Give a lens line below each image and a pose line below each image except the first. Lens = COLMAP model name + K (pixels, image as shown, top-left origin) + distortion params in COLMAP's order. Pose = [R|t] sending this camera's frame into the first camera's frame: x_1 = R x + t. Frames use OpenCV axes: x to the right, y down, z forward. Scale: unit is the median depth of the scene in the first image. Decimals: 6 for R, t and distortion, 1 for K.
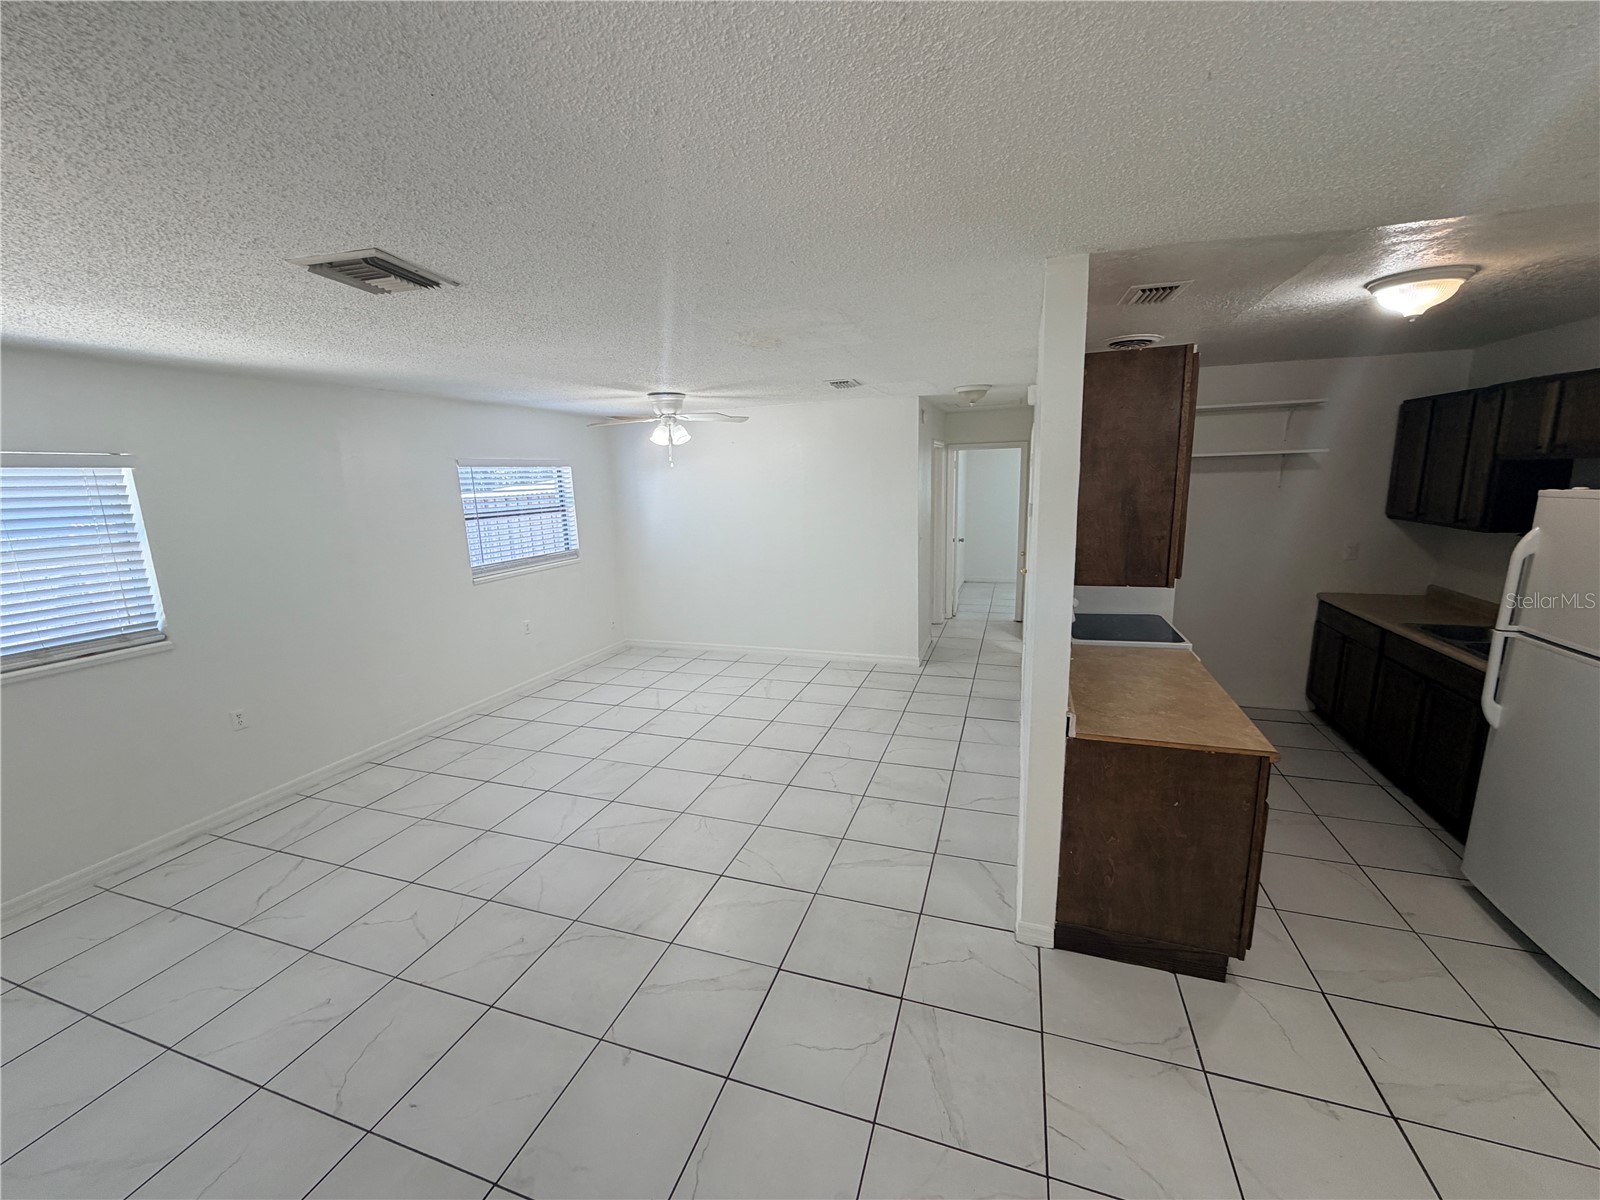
lens RADIAL K [[636.3, 0, 794.1], [0, 636.3, 600.9], [0, 0, 1]] dist [0.000180, -0.000525]
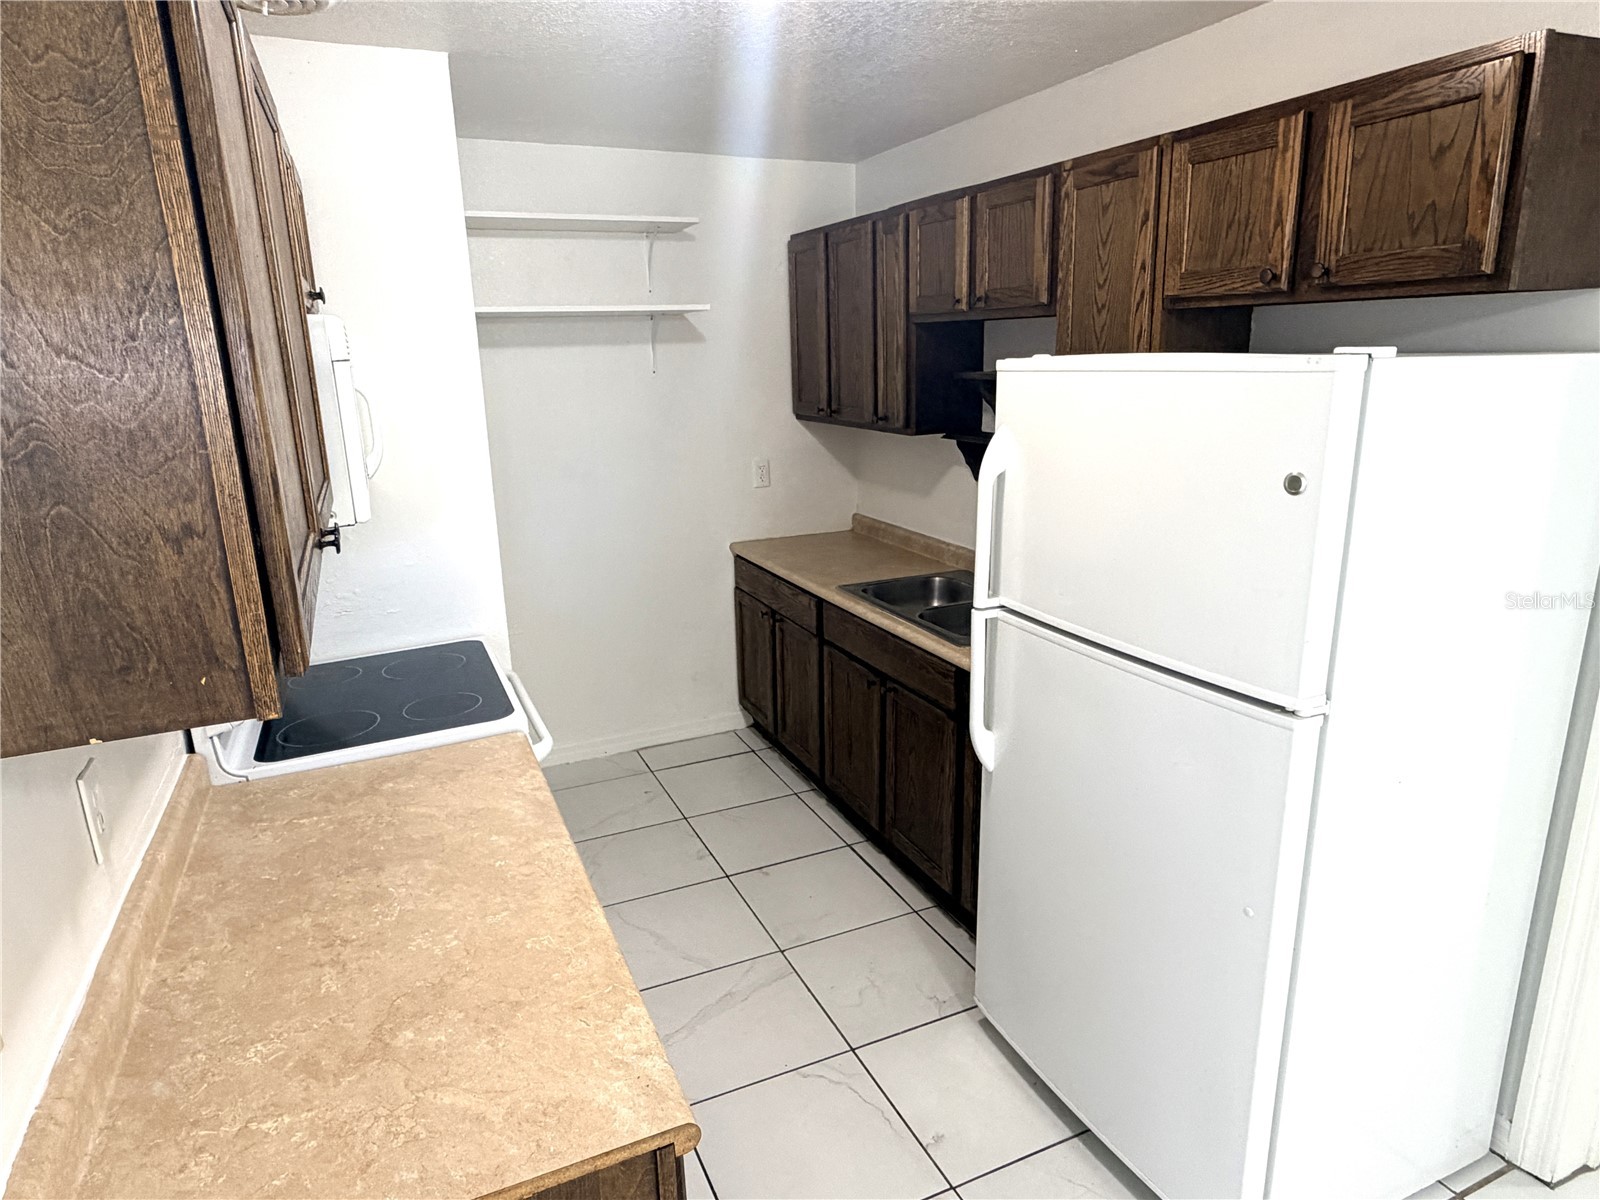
lens RADIAL K [[957.9, 0, 796.3], [0, 957.9, 602.4], [0, 0, 1]] dist [0.007712, -0.005610]
pose [[0.724711, -0.164068, 0.669235, 0.358025], [0.136663, 0.986169, 0.093775, -0.054184], [-0.675364, 0.023500, 0.737110, 0.410427]]
